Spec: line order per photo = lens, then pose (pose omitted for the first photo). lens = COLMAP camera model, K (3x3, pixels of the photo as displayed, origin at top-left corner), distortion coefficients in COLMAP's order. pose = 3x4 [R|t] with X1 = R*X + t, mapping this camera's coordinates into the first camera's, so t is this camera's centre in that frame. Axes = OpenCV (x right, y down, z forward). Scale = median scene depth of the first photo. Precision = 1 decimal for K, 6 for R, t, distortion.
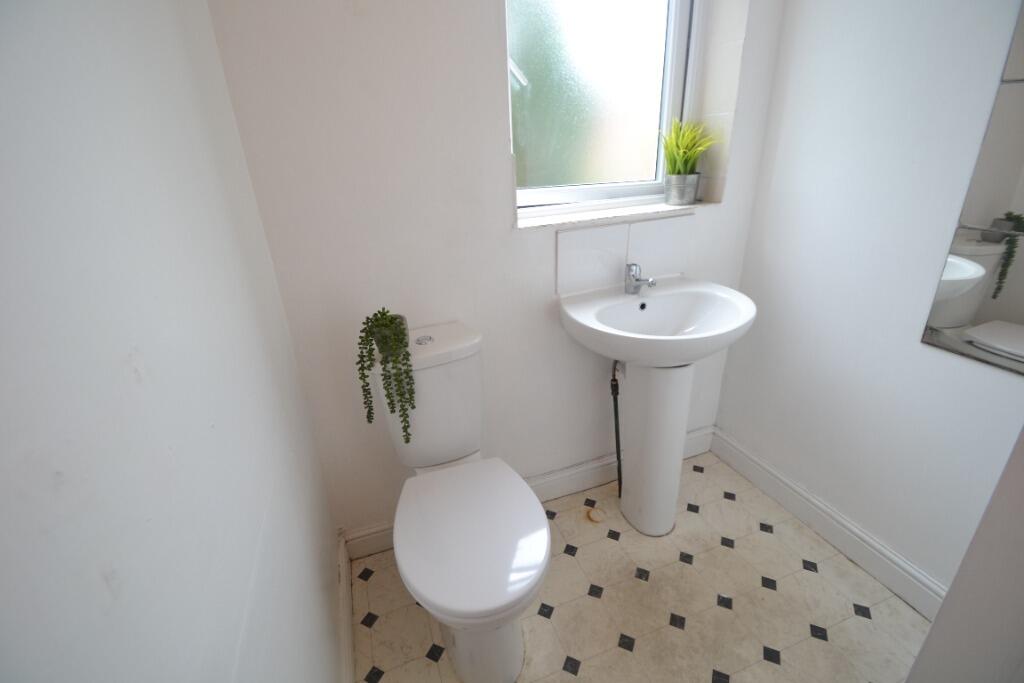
lens RADIAL K [[459.7, 0, 512.6], [0, 459.7, 340.1], [0, 0, 1]] dist [-0.000214, -0.000001]
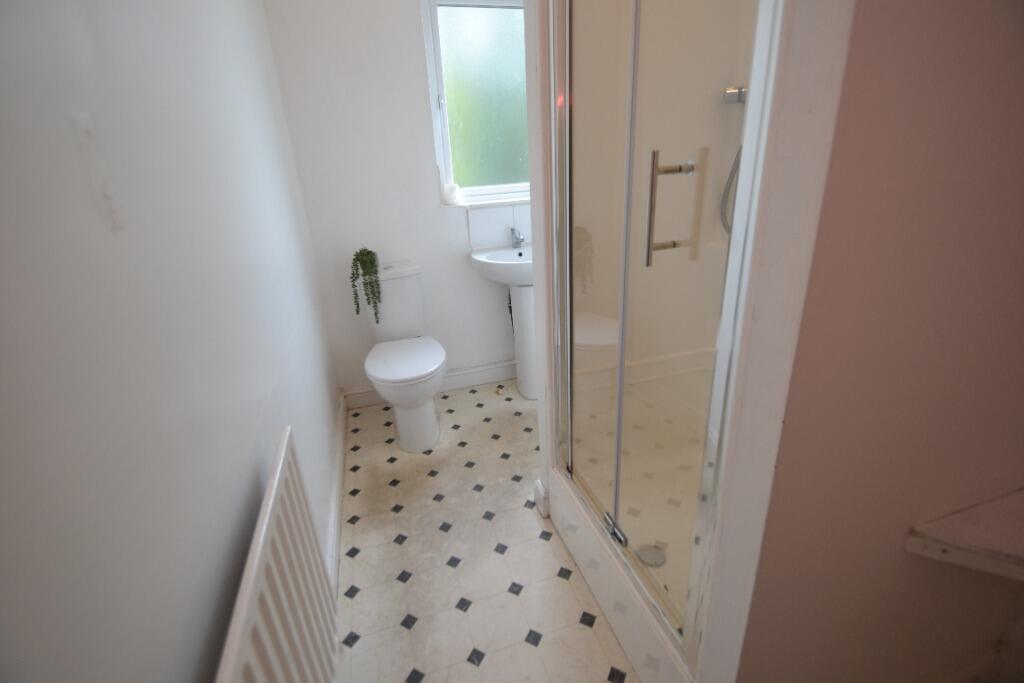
lens RADIAL K [[459.7, 0, 512.9], [0, 459.7, 340.9], [0, 0, 1]] dist [-0.000214, -0.000001]
pose [[0.998883, 0.014057, -0.045105, 0.393732], [-0.015346, 0.999480, -0.028348, 0.341557], [0.044683, 0.029008, 0.998580, -0.794558]]
